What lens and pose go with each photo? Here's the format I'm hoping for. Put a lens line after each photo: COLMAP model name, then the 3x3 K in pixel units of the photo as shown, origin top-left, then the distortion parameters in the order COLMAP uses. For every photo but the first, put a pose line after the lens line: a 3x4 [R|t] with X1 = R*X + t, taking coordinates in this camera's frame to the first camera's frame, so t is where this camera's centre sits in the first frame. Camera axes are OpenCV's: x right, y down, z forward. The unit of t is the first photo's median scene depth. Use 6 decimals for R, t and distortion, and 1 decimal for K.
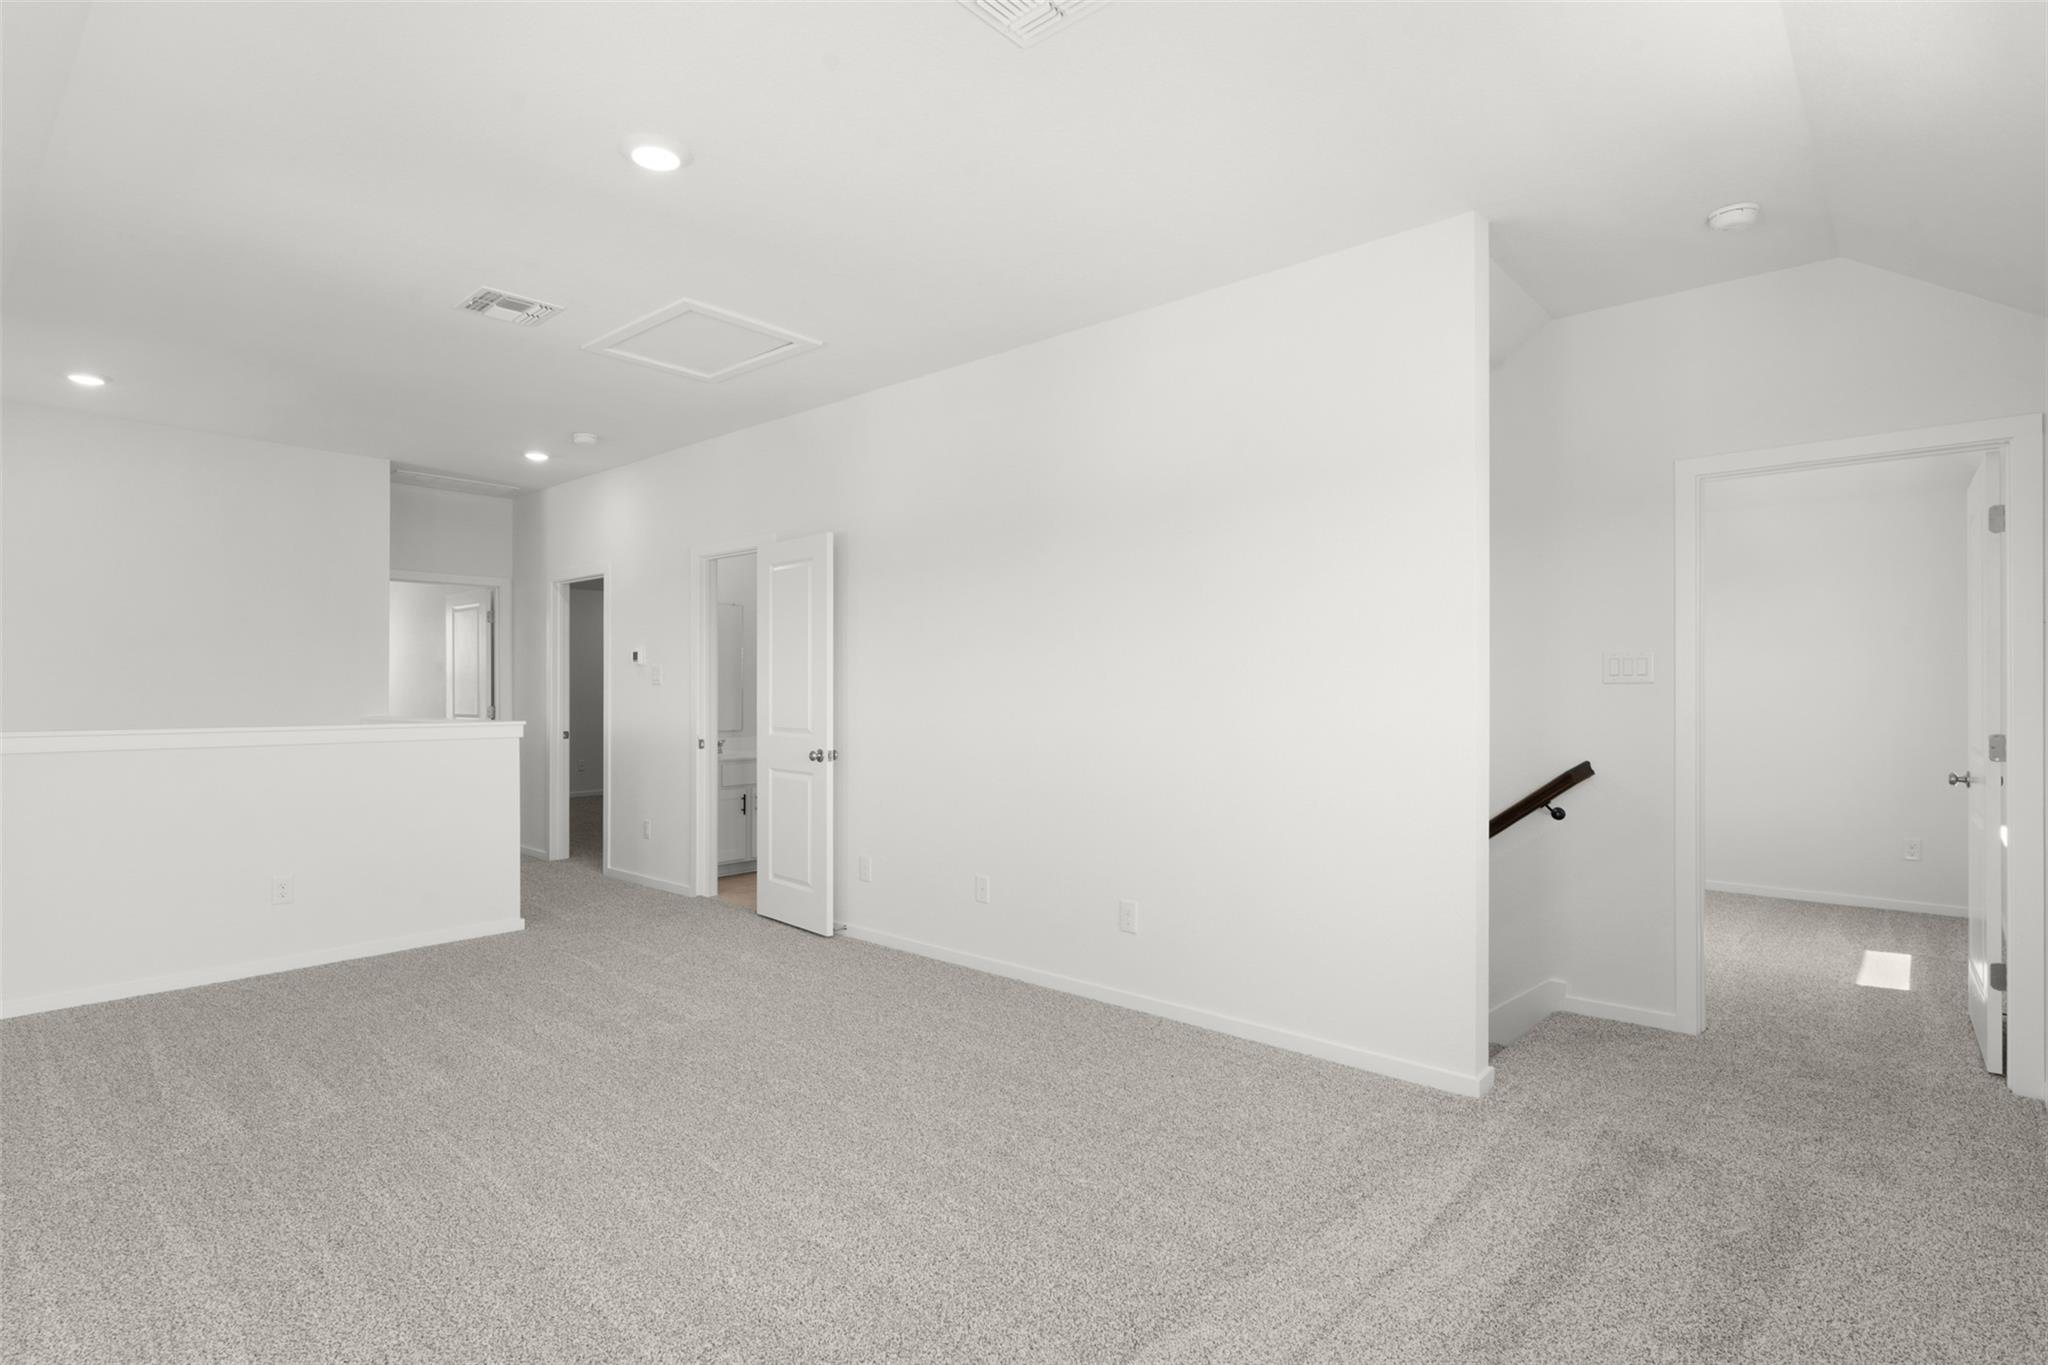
lens RADIAL K [[1040.1, 0, 1021.3], [0, 1040.1, 686.9], [0, 0, 1]] dist [-0.000458, 0.000096]
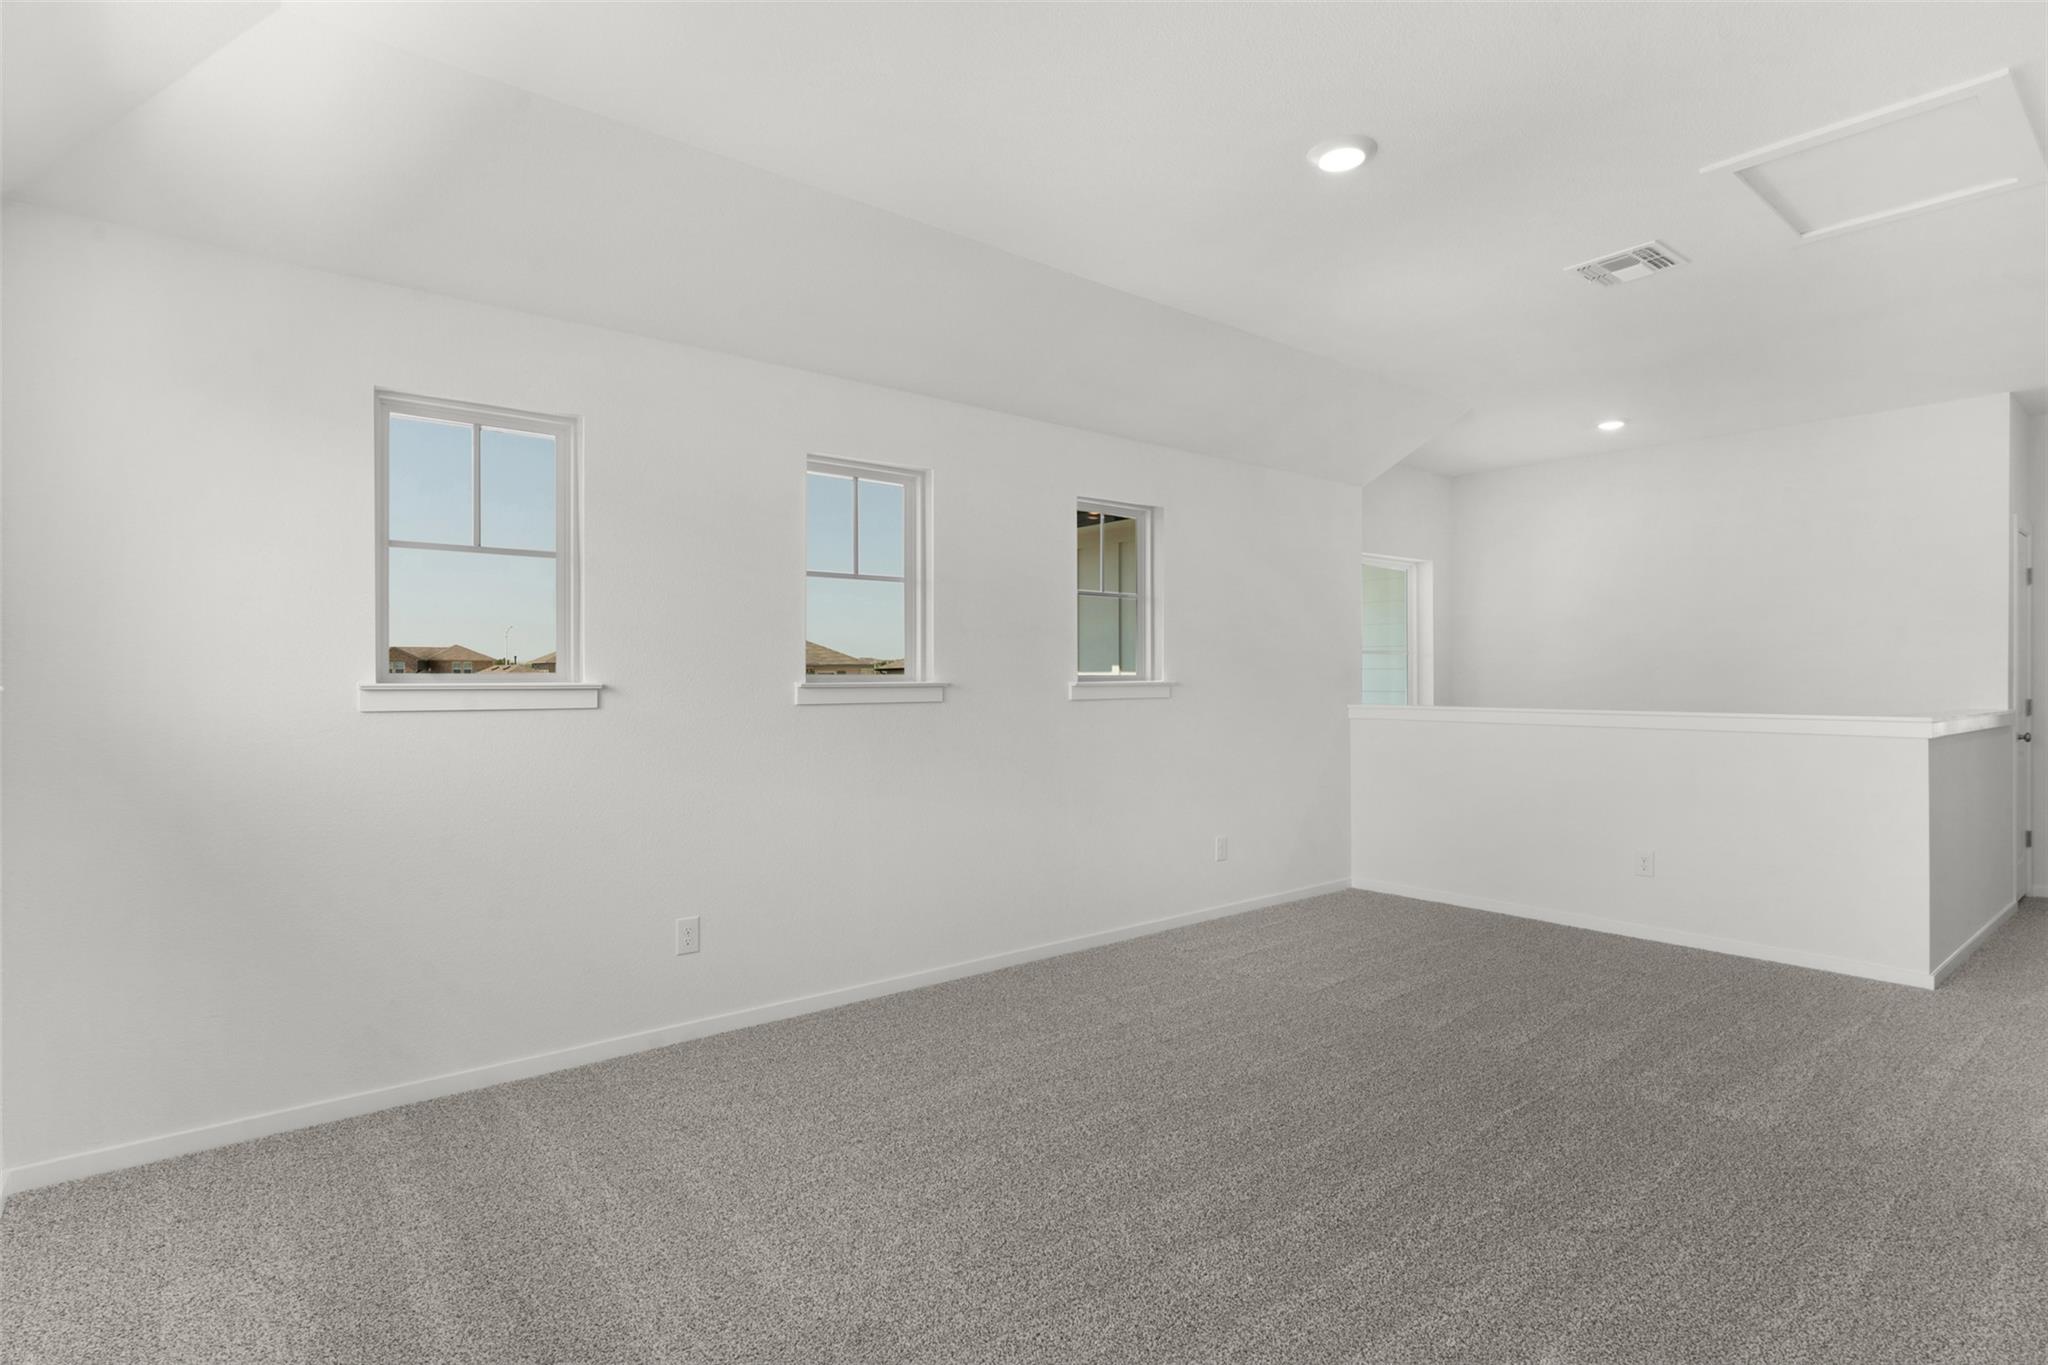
lens RADIAL K [[1040.1, 0, 1021.2], [0, 1040.1, 681.6], [0, 0, 1]] dist [-0.000458, 0.000096]
pose [[-0.185410, 0.002119, -0.982659, 0.439171], [0.005411, 0.999985, 0.001135, 0.002252], [0.982646, -0.005106, -0.185418, 0.536883]]
